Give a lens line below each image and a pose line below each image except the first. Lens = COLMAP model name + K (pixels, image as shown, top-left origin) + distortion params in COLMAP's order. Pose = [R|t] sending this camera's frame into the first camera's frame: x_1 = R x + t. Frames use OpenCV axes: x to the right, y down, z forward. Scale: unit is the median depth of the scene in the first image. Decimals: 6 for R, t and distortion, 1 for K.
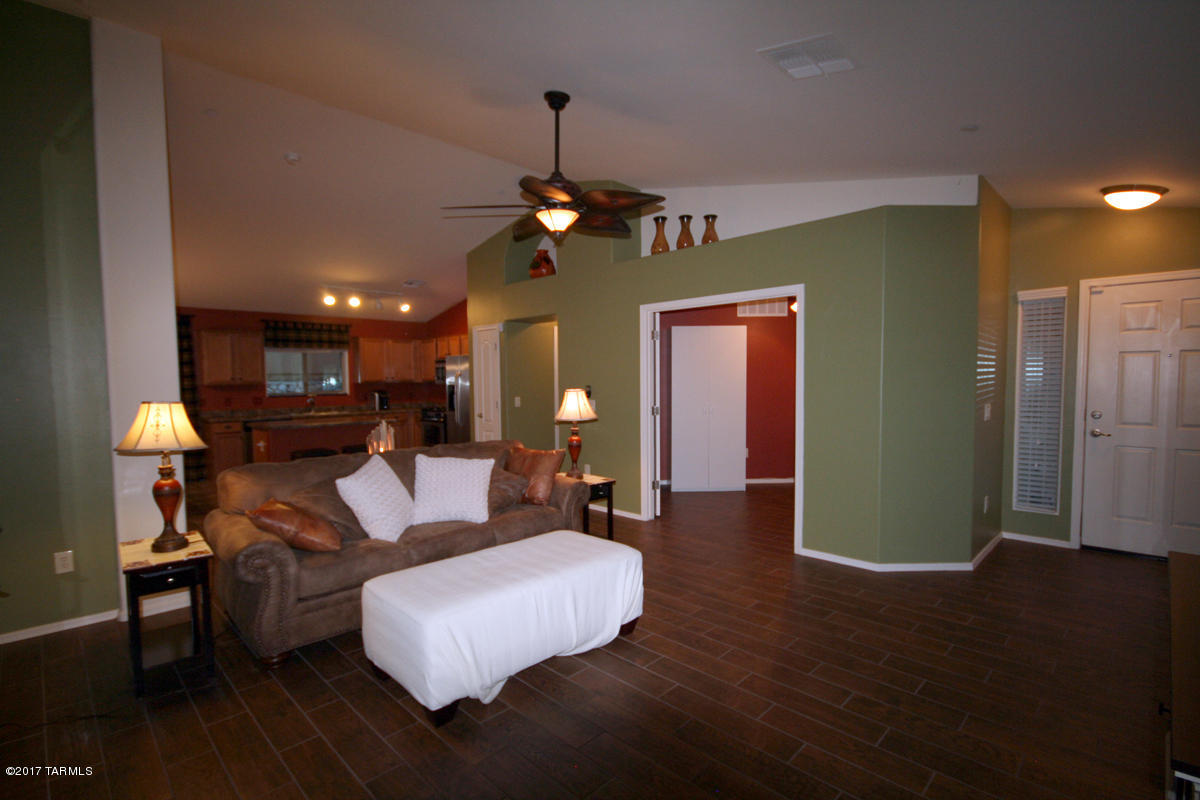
lens RADIAL K [[566.6, 0, 600.0], [0, 566.6, 400.0], [0, 0, 1]] dist [-0.002074, 0.000066]
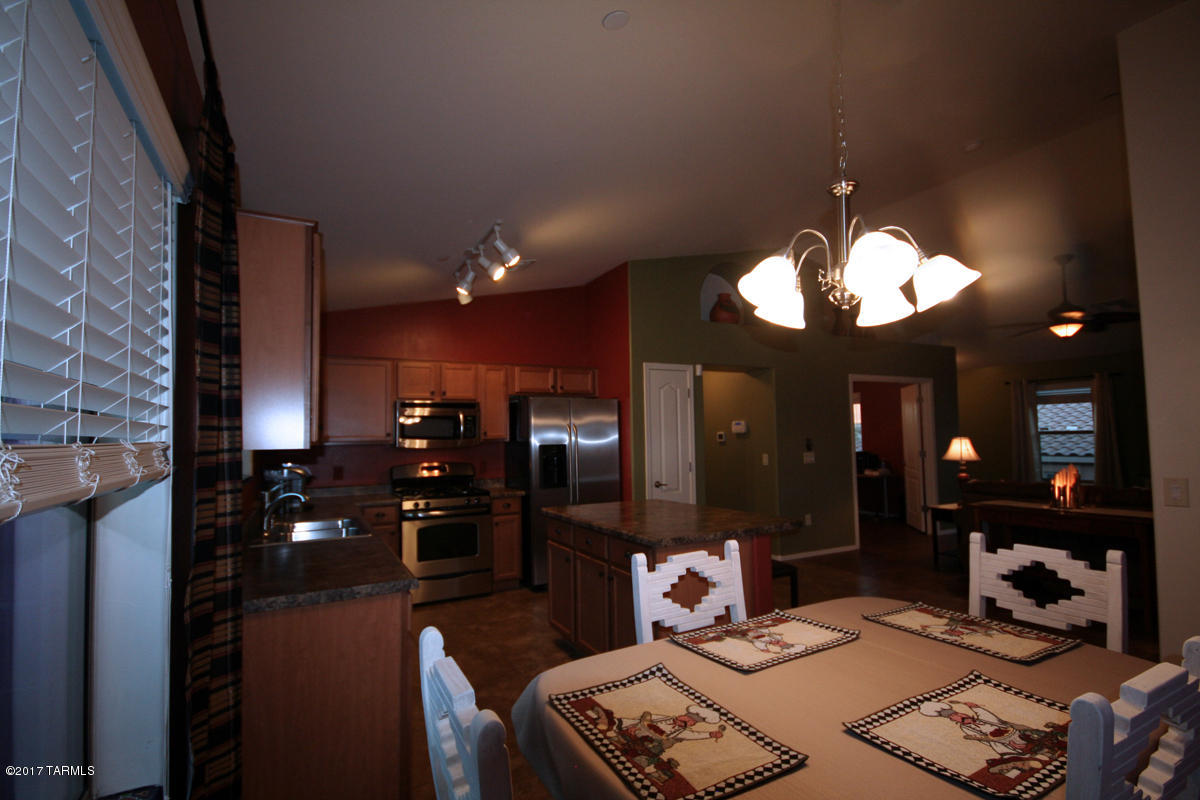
lens RADIAL K [[562.7, 0, 603.0], [0, 562.7, 409.6], [0, 0, 1]] dist [0.002213, 0.000528]
pose [[0.293390, 0.052263, 0.954563, -0.824354], [0.054949, 0.995932, -0.071417, -0.018321], [-0.954412, 0.073405, 0.289325, 0.756425]]
